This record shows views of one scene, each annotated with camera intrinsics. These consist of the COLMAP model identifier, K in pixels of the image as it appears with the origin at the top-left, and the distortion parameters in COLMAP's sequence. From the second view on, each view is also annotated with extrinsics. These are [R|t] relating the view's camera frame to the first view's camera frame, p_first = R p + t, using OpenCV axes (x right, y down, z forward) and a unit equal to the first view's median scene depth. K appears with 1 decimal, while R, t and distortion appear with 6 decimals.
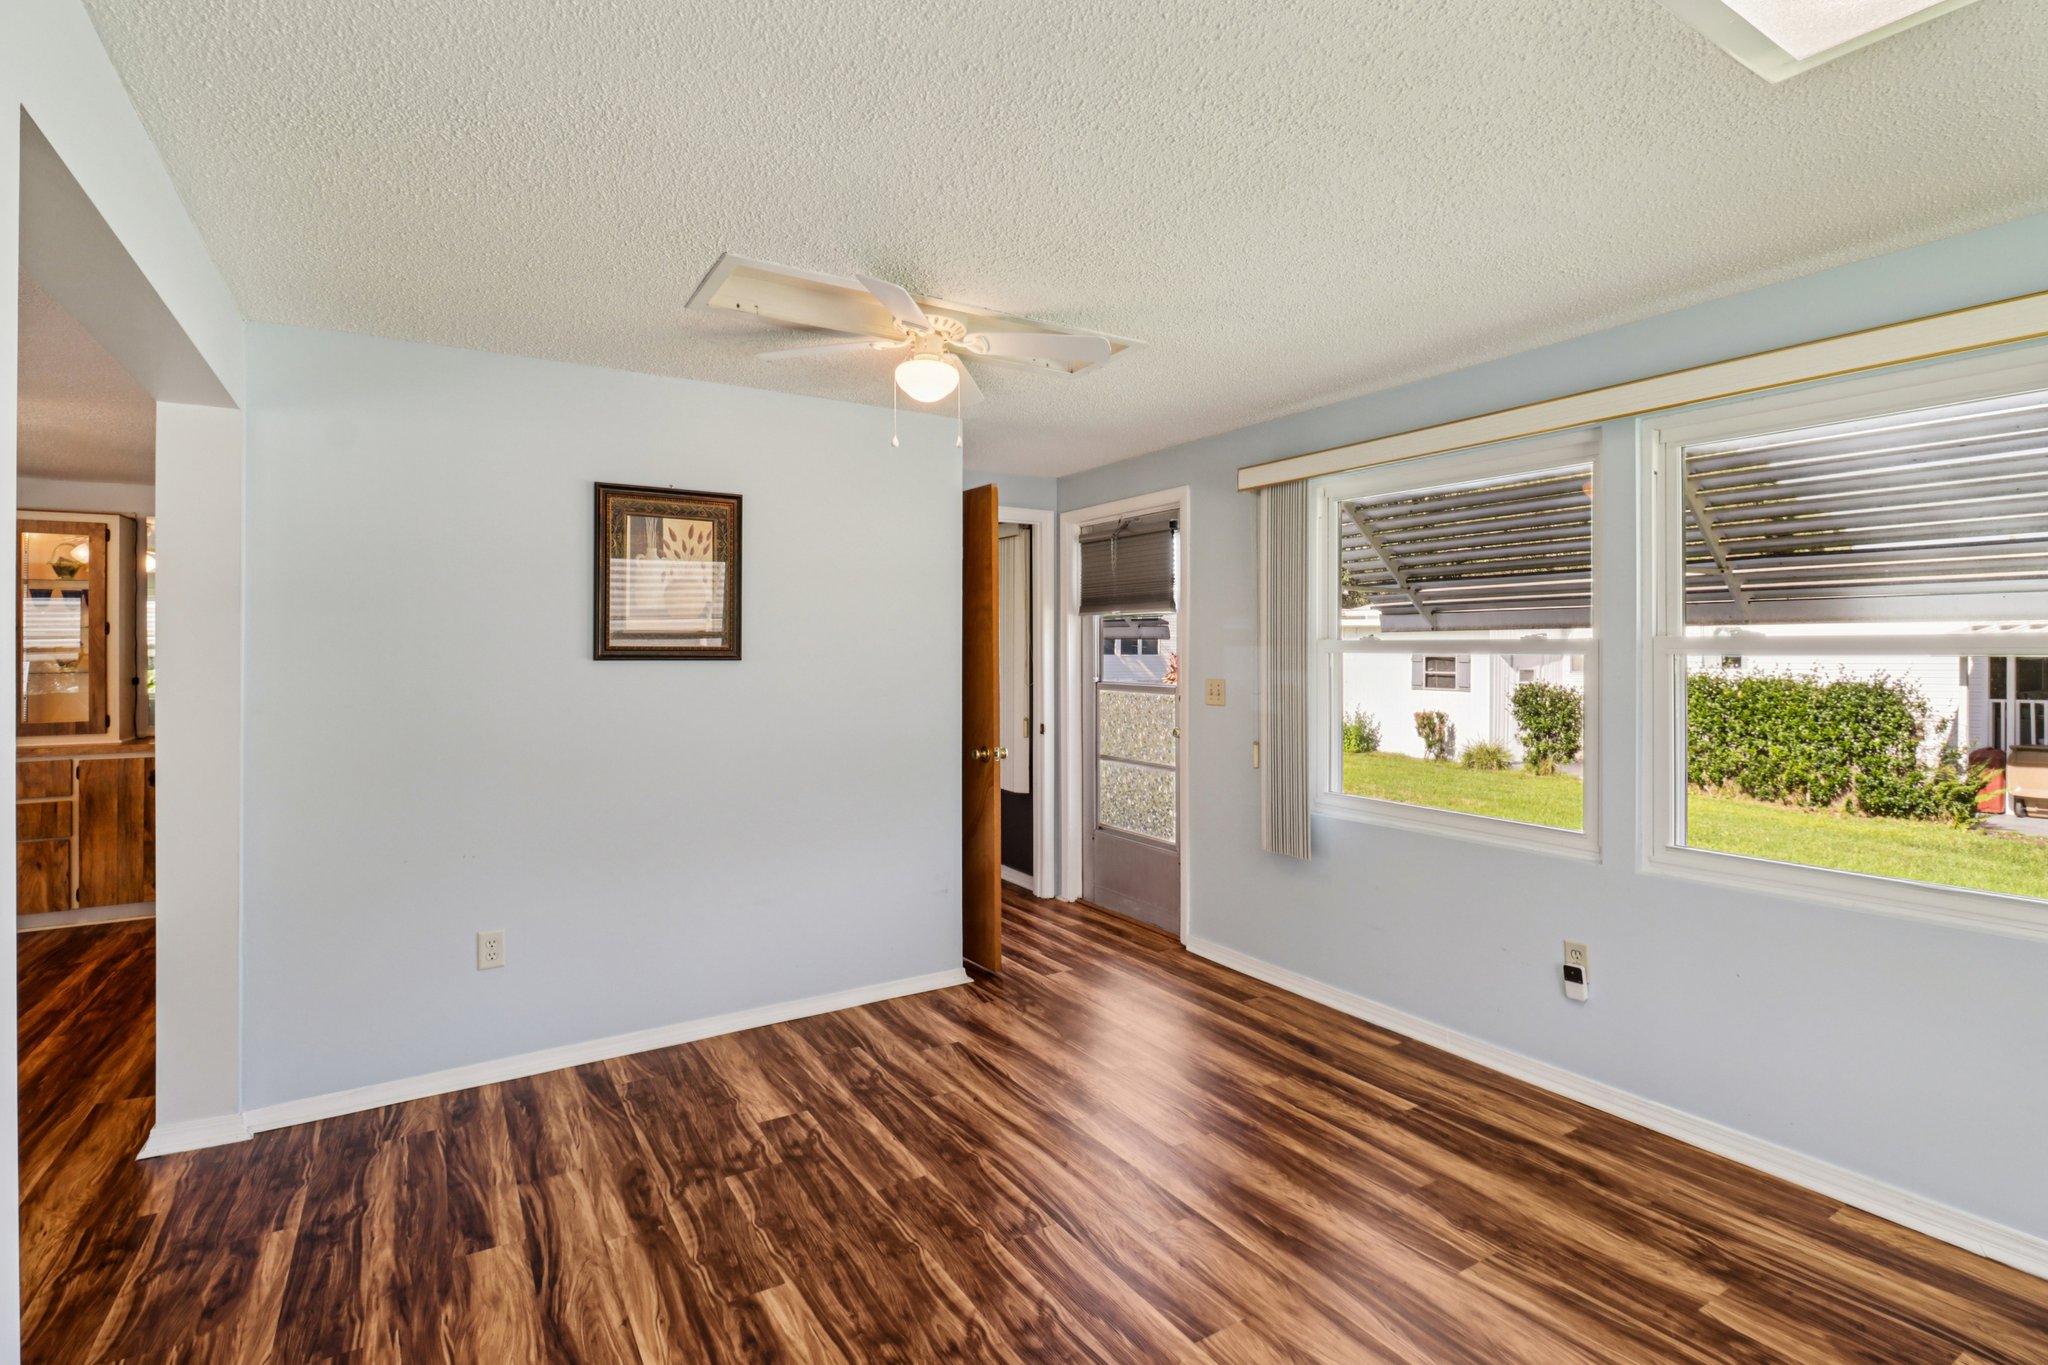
lens RADIAL K [[983.9, 0, 1030.9], [0, 983.9, 653.4], [0, 0, 1]] dist [0.008492, -0.015845]
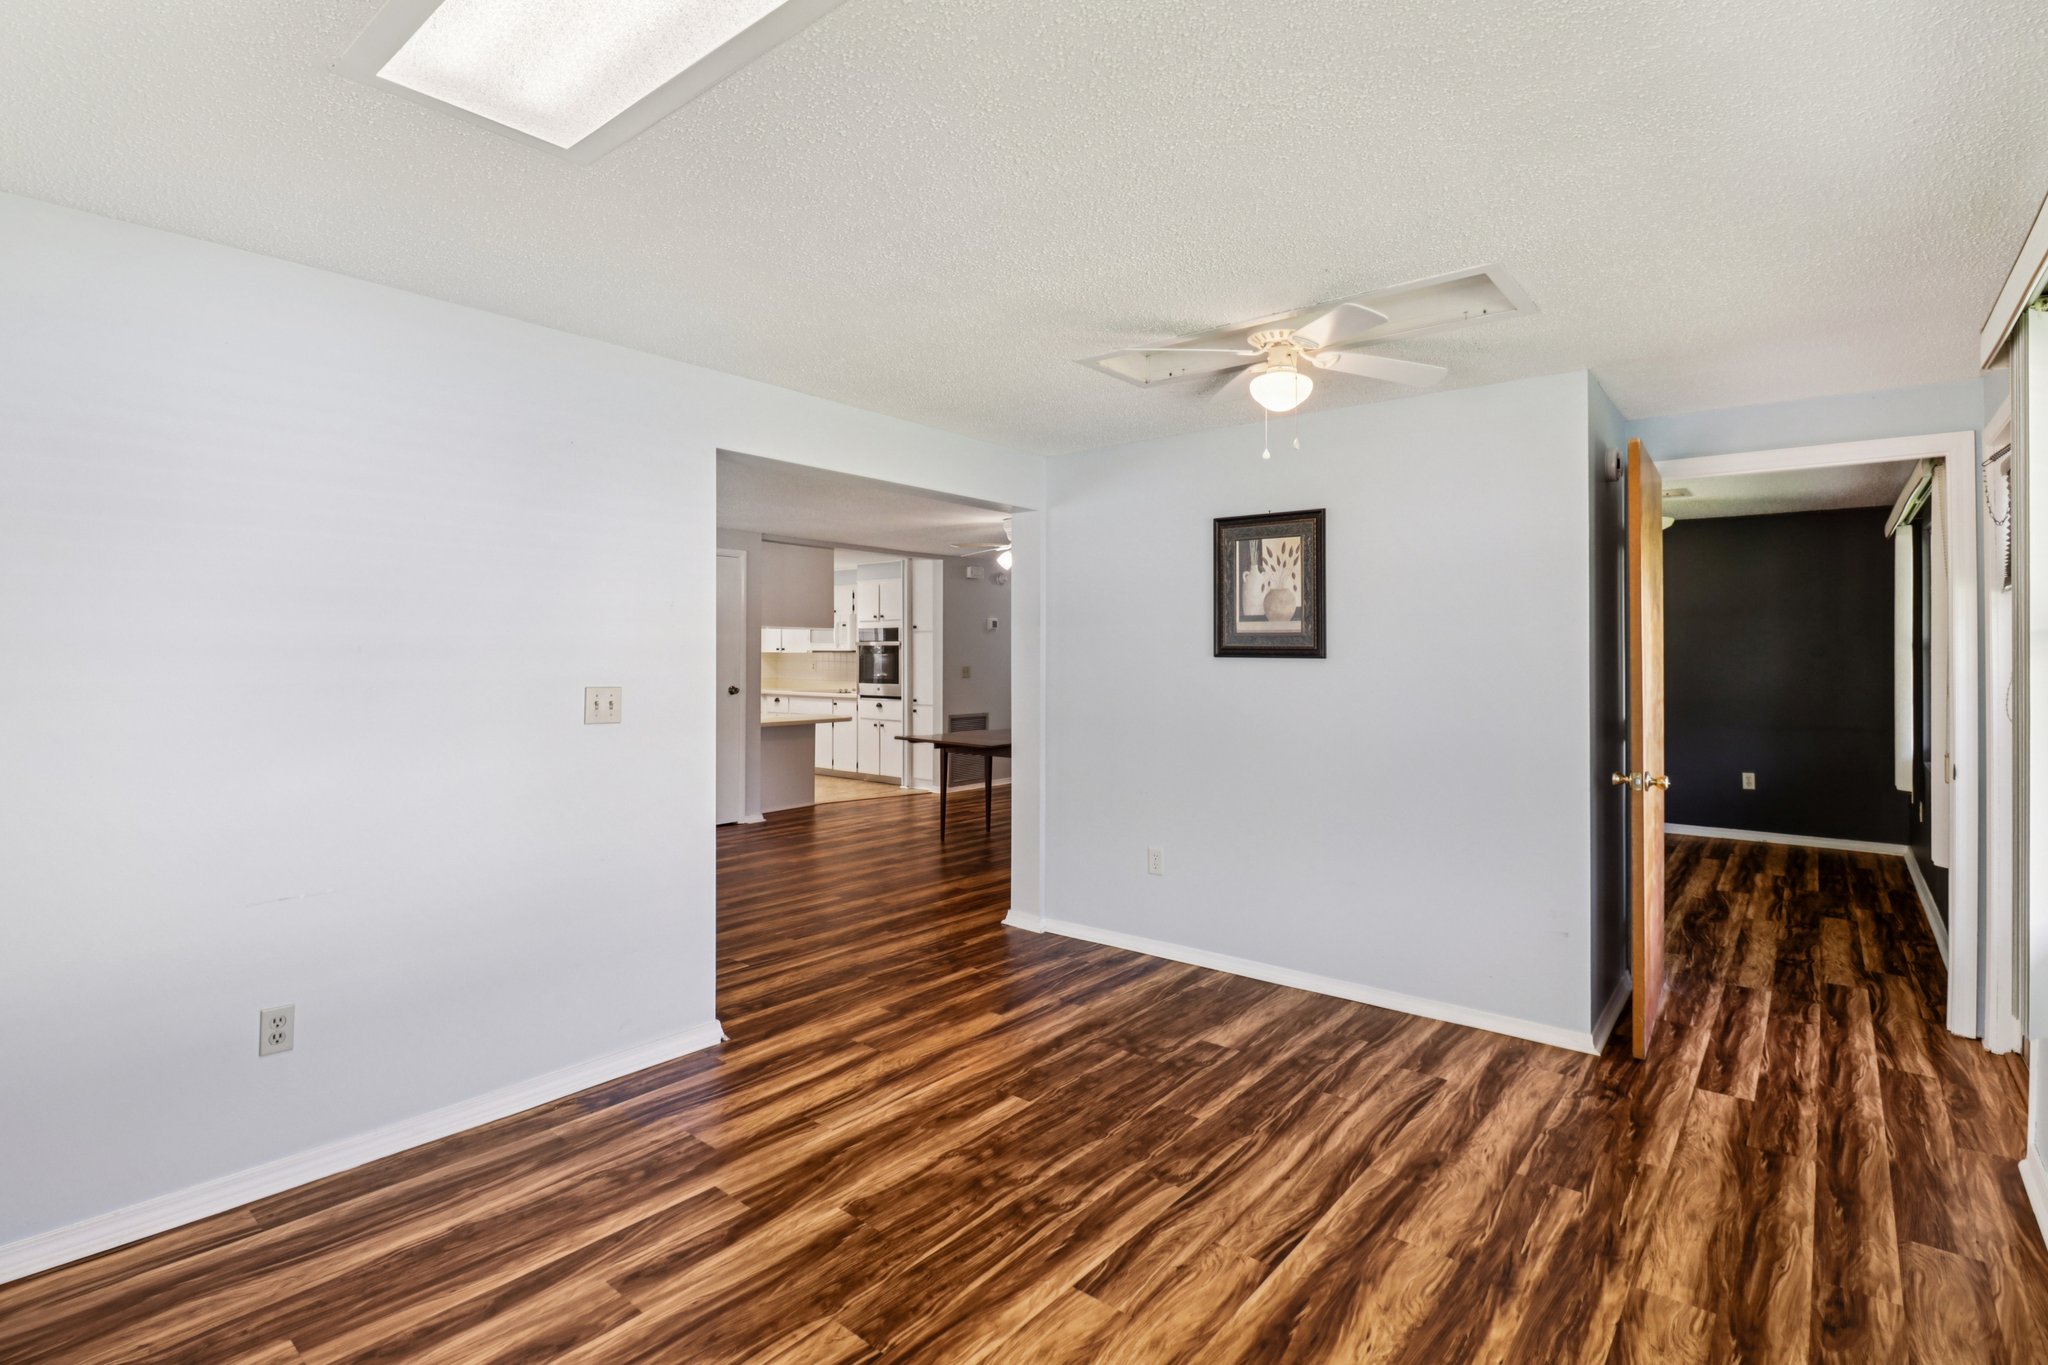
lens RADIAL K [[968.1, 0, 1008.5], [0, 968.1, 645.7], [0, 0, 1]] dist [-0.015639, -0.005925]
pose [[0.310001, -0.004008, -0.950728, 0.717634], [-0.007624, 0.999948, -0.006701, 0.003236], [0.950706, 0.009326, 0.309955, 0.375113]]
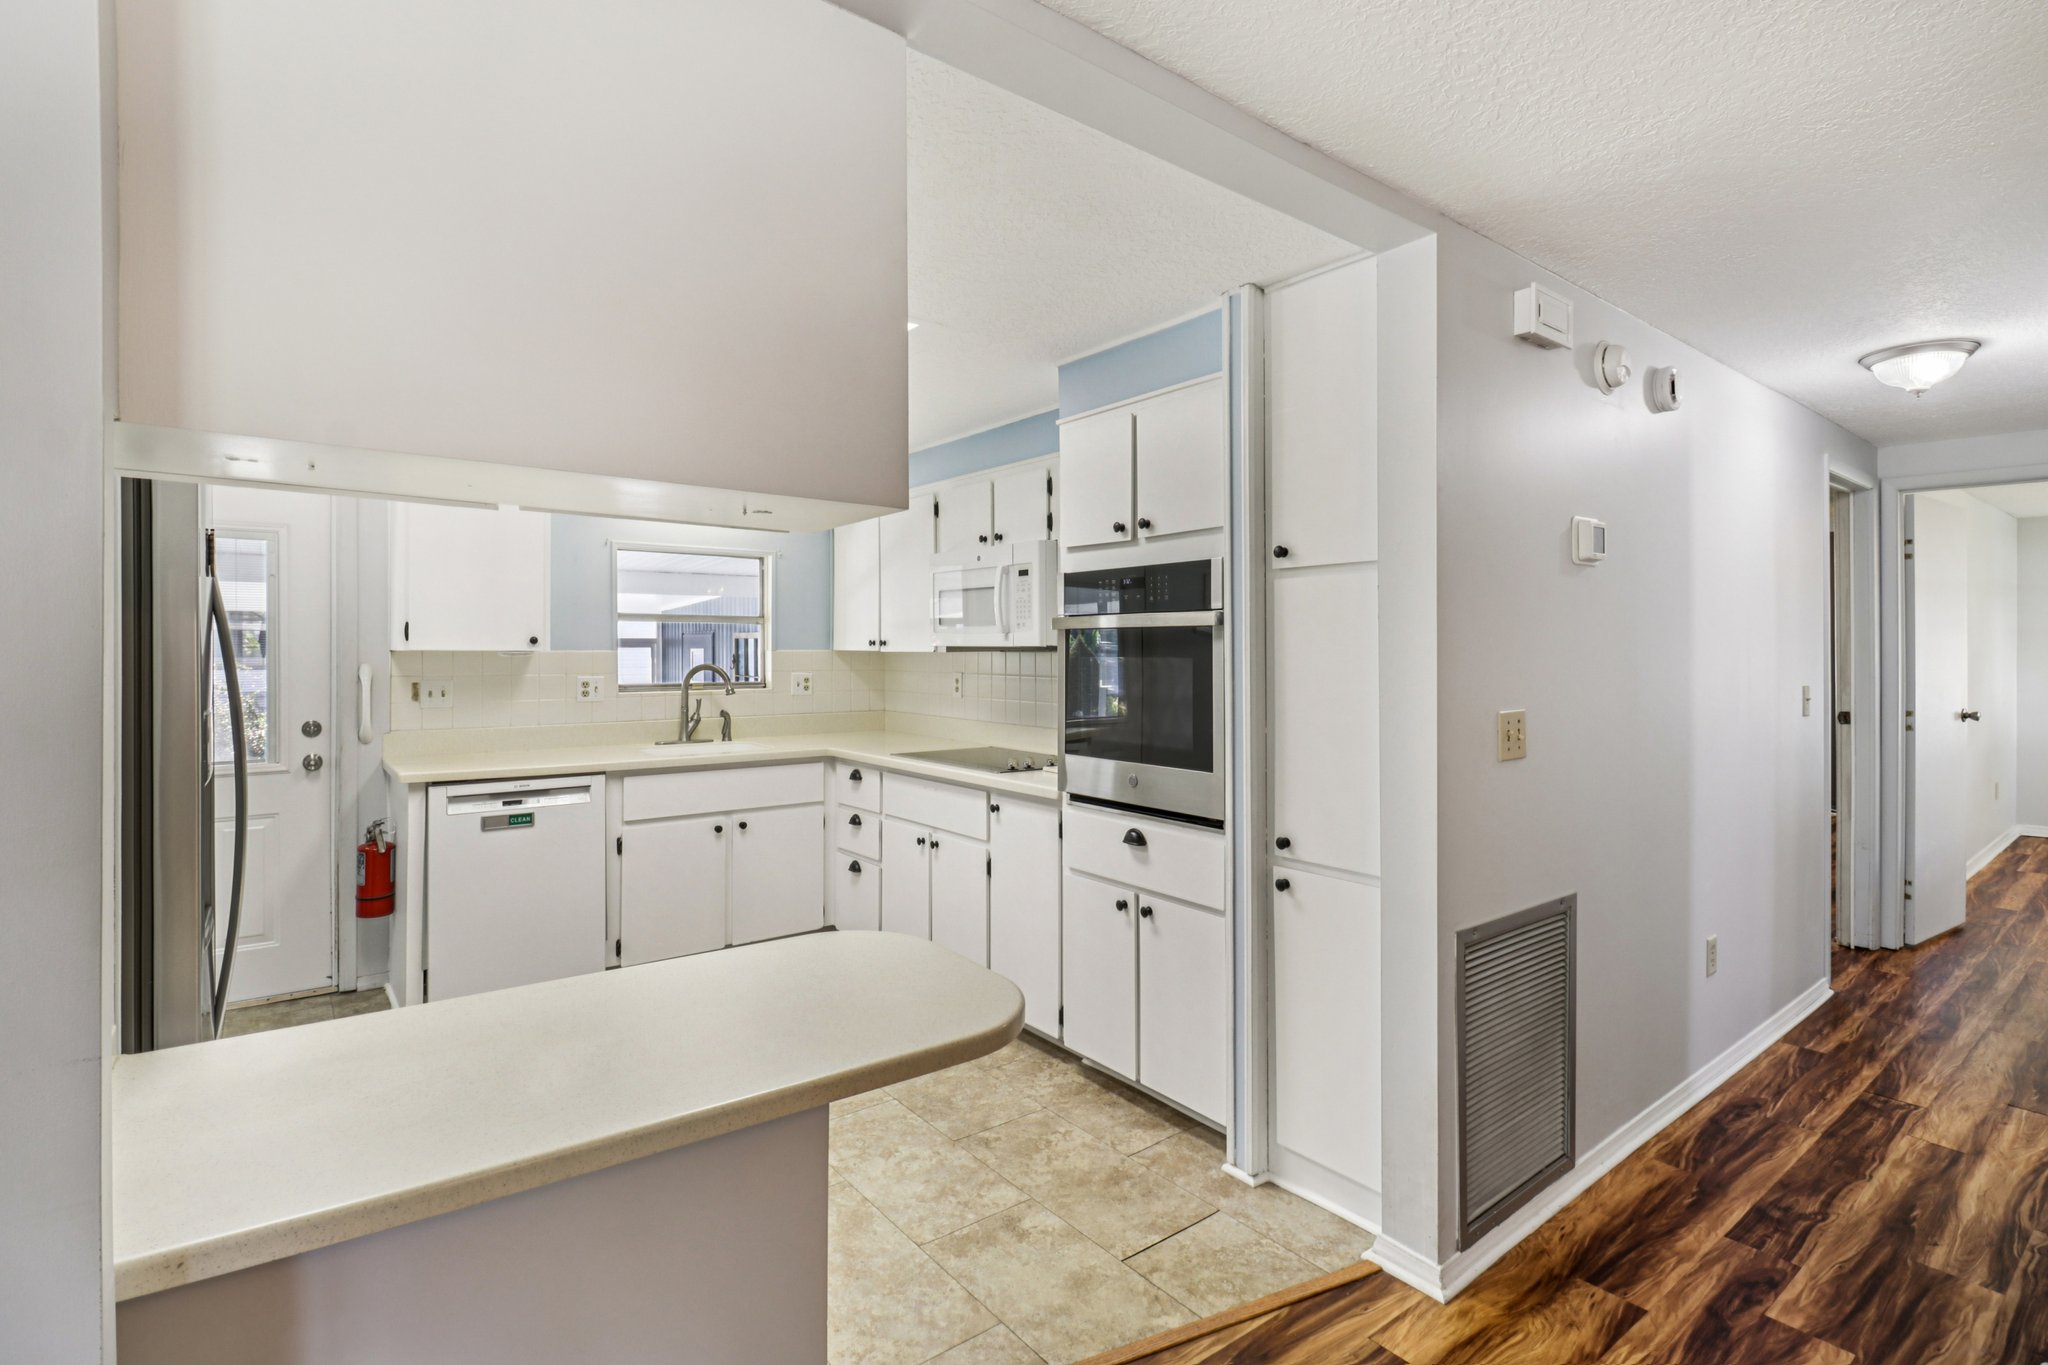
lens RADIAL K [[968.1, 0, 1008.5], [0, 968.1, 645.7], [0, 0, 1]] dist [-0.015639, -0.005925]
pose [[0.093862, 0.000728, -0.995585, -1.602338], [-0.003271, 0.999995, 0.000423, 0.001089], [0.995580, 0.003217, 0.093863, 0.764108]]
